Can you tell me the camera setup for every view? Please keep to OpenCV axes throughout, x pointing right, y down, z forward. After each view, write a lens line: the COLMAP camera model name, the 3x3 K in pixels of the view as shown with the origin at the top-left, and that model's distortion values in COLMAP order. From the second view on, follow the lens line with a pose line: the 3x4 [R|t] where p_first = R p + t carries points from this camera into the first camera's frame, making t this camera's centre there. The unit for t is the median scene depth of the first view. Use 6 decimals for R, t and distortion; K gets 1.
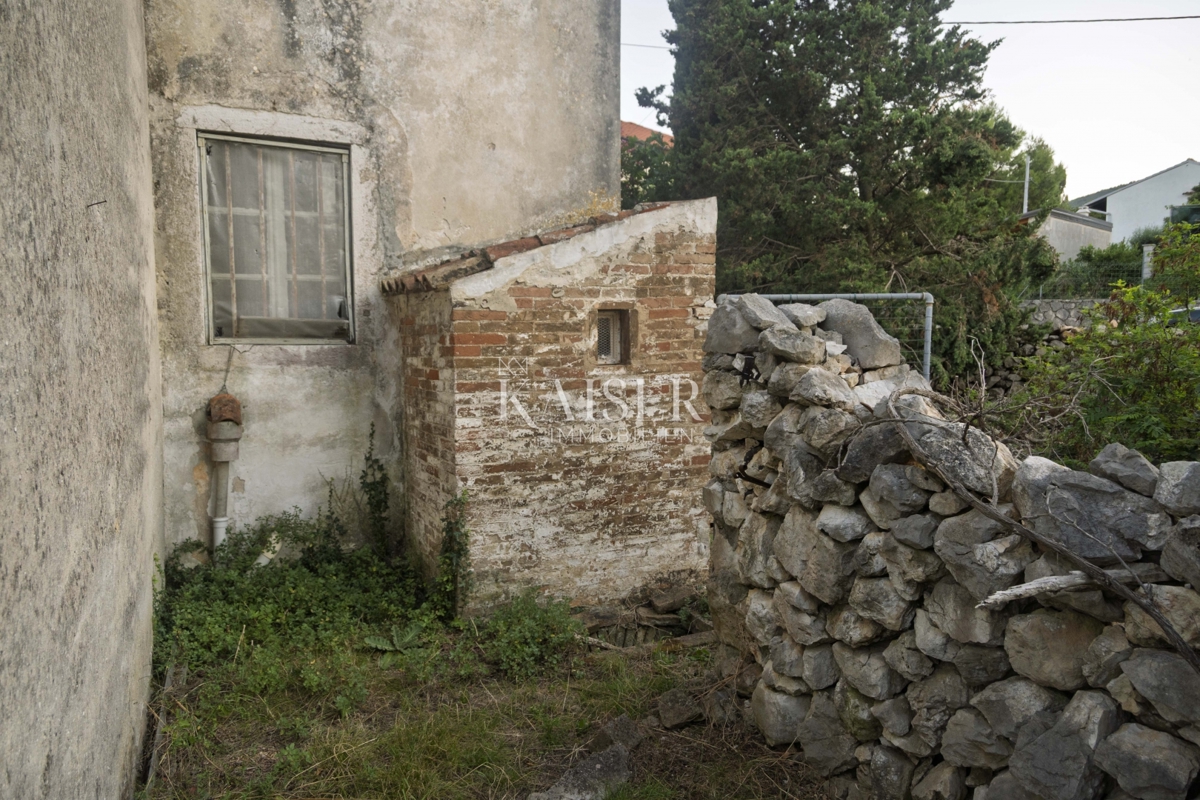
lens RADIAL K [[808.4, 0, 602.3], [0, 808.4, 405.7], [0, 0, 1]] dist [-0.009904, 0.001781]
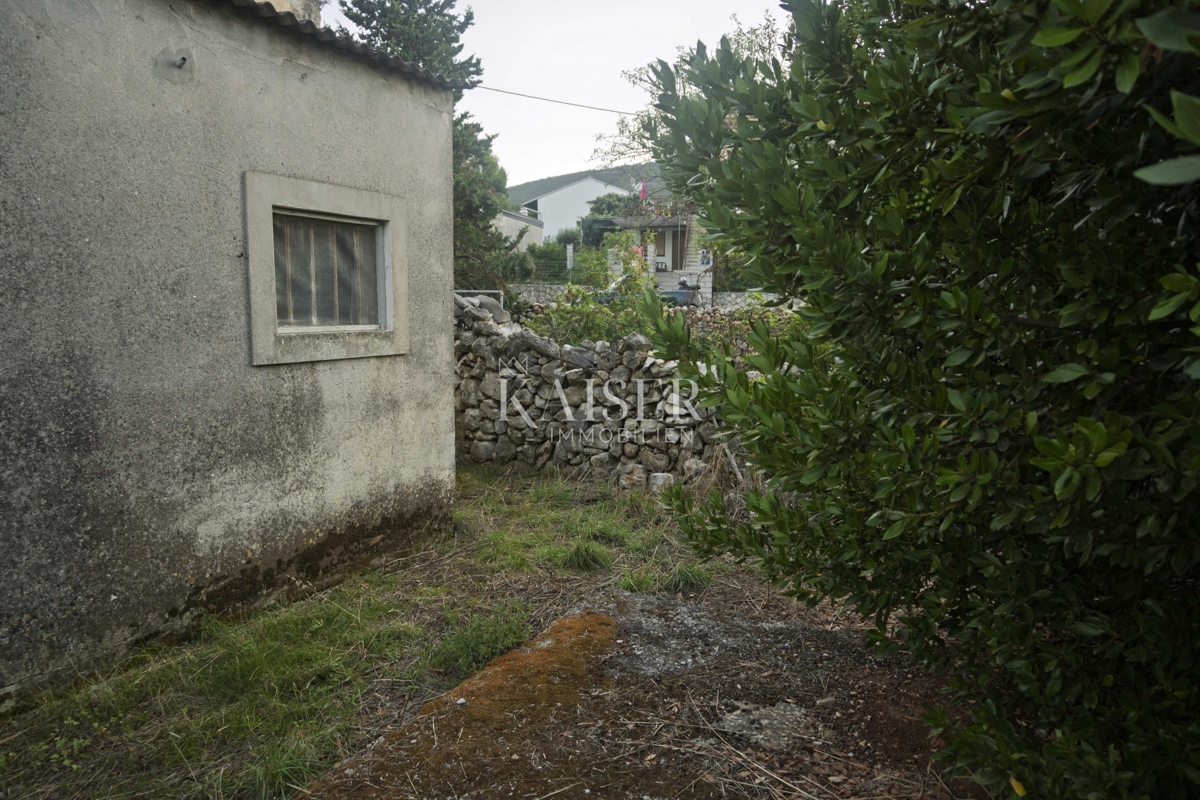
lens RADIAL K [[808.4, 0, 600.6], [0, 808.4, 398.9], [0, 0, 1]] dist [-0.009904, 0.001781]
pose [[0.804175, -0.066773, 0.590630, -1.085542], [0.051251, 0.997759, 0.043020, 0.116223], [-0.592179, -0.004325, 0.805795, -1.456278]]
